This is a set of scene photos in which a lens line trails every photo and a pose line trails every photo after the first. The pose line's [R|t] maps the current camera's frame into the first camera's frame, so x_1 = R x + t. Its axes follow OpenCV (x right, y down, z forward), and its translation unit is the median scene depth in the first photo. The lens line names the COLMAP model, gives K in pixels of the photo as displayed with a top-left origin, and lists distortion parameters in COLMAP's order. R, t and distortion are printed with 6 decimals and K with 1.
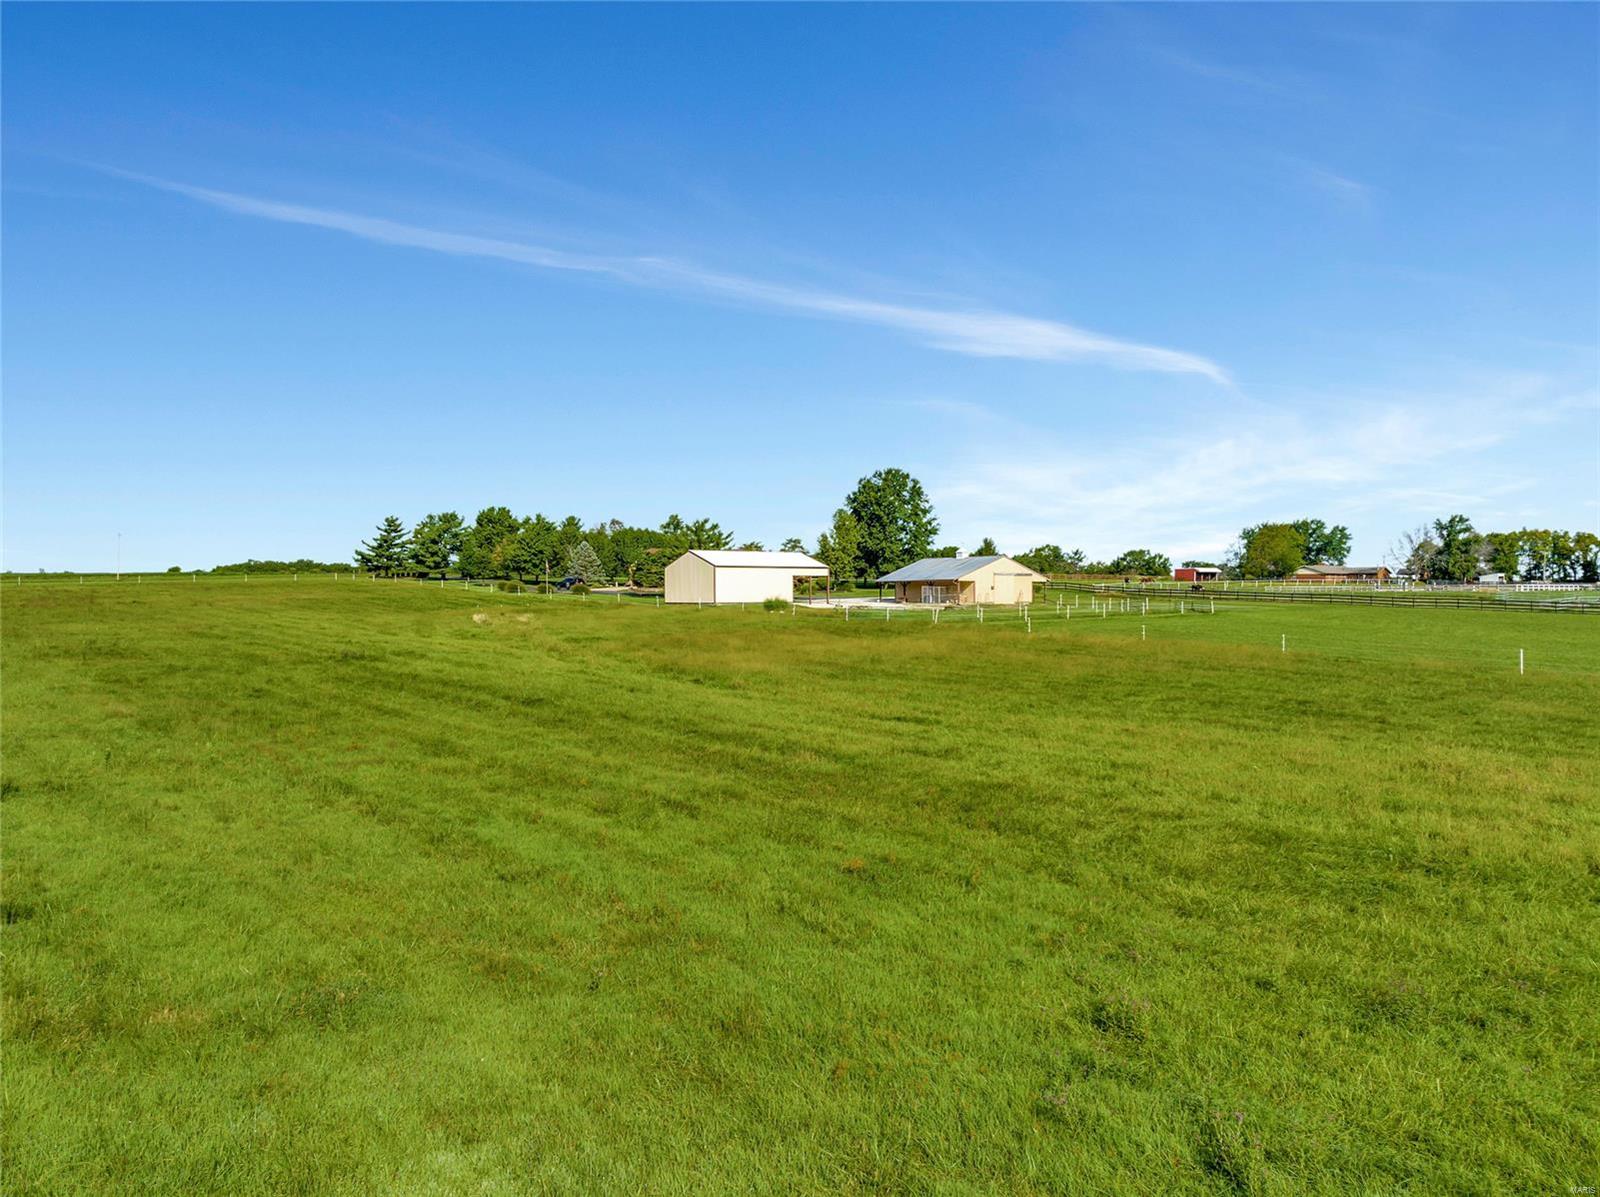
lens RADIAL K [[1332.2, 0, 805.2], [0, 1332.2, 592.0], [0, 0, 1]] dist [-0.011048, -0.013258]
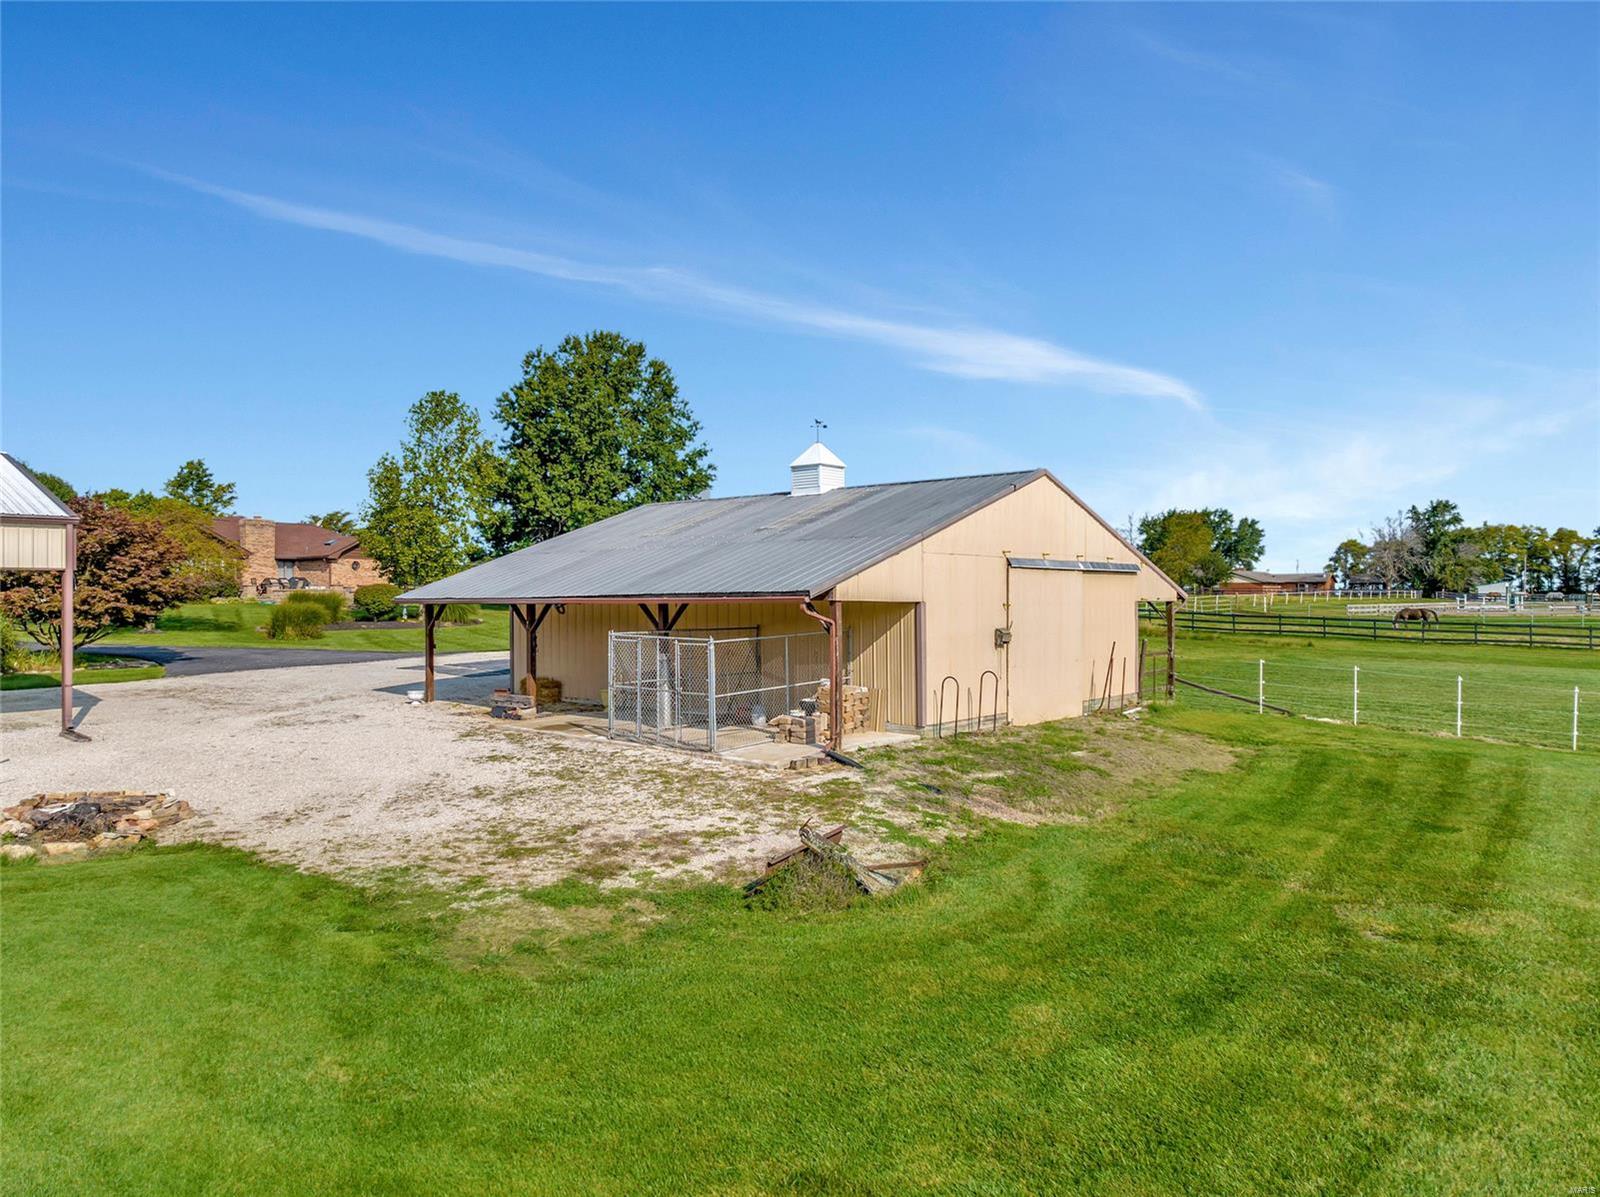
lens RADIAL K [[1332.2, 0, 799.2], [0, 1332.2, 600.3], [0, 0, 1]] dist [-0.011048, -0.013258]
pose [[0.986462, 0.000188, 0.163991, 0.046555], [0.000035, 0.999999, -0.001358, -0.004317], [-0.163991, 0.001346, 0.986461, 0.461966]]
